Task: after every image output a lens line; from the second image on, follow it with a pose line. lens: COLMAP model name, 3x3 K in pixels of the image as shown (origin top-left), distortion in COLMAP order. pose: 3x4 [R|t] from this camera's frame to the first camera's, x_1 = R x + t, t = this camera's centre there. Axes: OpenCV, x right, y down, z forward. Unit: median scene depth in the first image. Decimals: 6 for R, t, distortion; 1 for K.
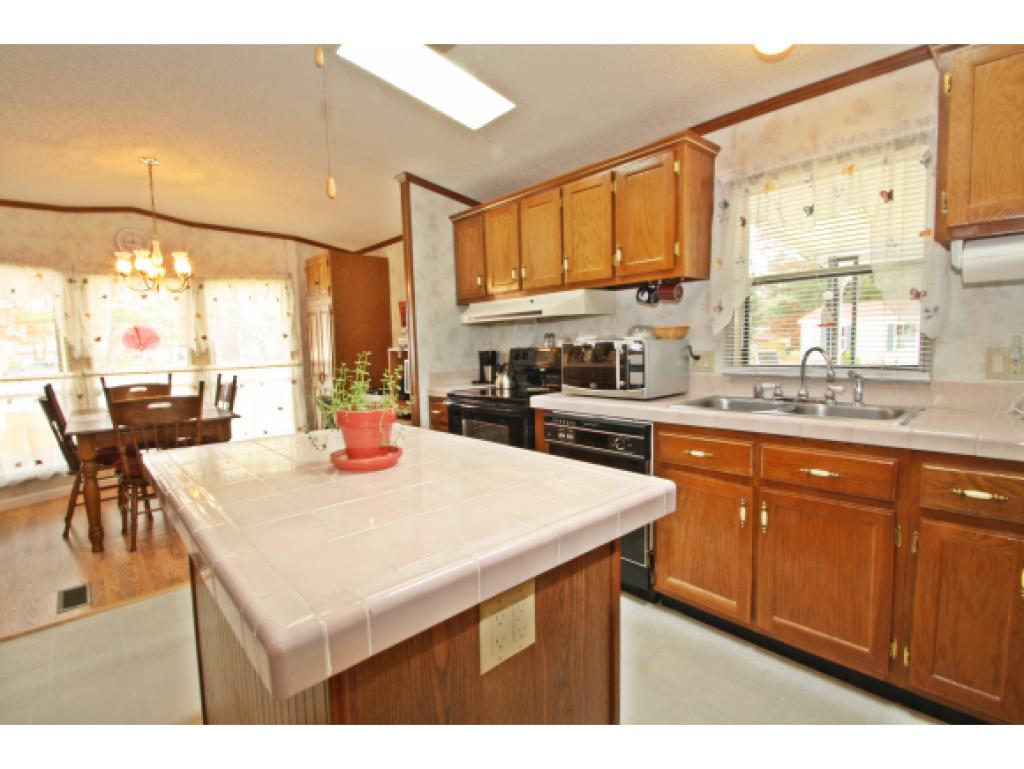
lens RADIAL K [[476.5, 0, 520.1], [0, 476.5, 386.1], [0, 0, 1]] dist [0.012040, -0.019489]
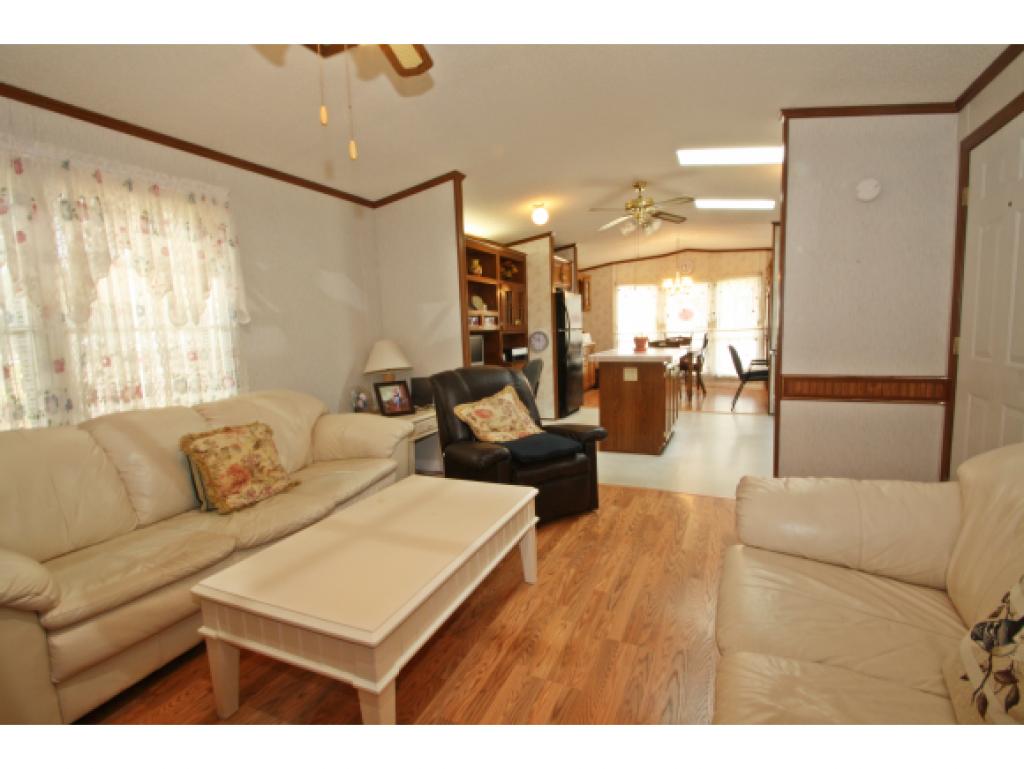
lens RADIAL K [[474.7, 0, 521.1], [0, 474.7, 385.9], [0, 0, 1]] dist [0.013790, -0.019803]
pose [[0.382601, 0.121230, -0.915926, 1.061098], [-0.054730, 0.992587, 0.108515, 0.023925], [0.922291, 0.008610, 0.386400, -0.535724]]
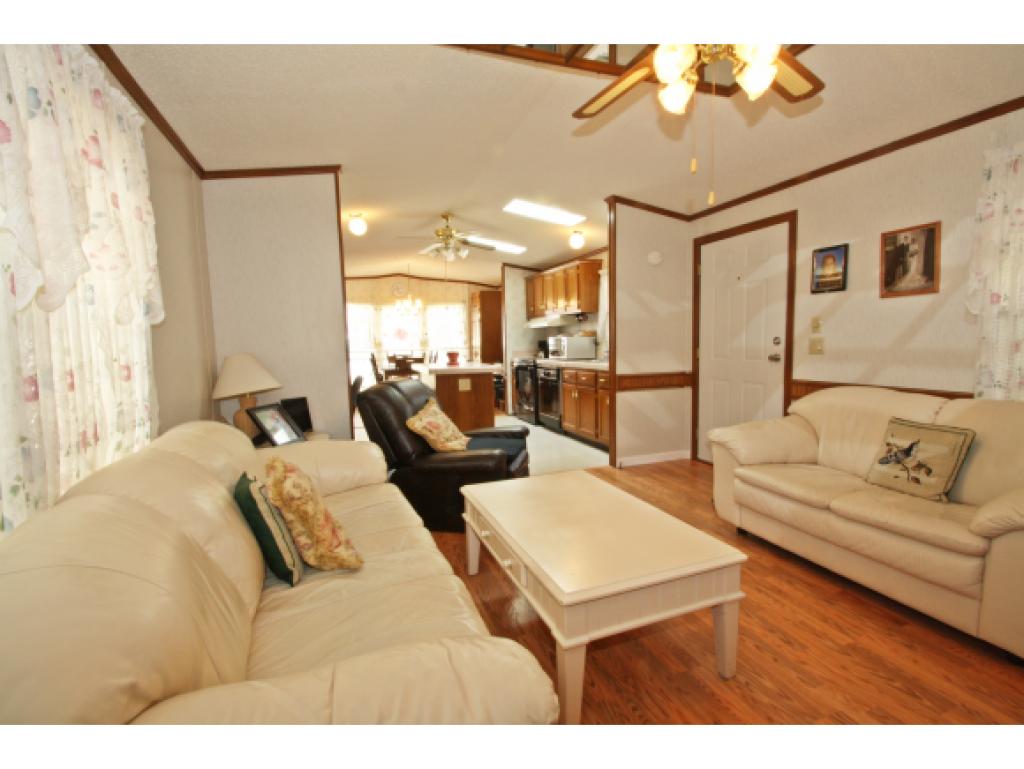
lens RADIAL K [[474.7, 0, 521.1], [0, 474.7, 385.9], [0, 0, 1]] dist [0.013790, -0.019803]
pose [[0.924389, 0.040448, -0.379301, 0.692505], [-0.033304, 0.999123, 0.025380, 0.077625], [0.379995, -0.010829, 0.924925, -1.021681]]
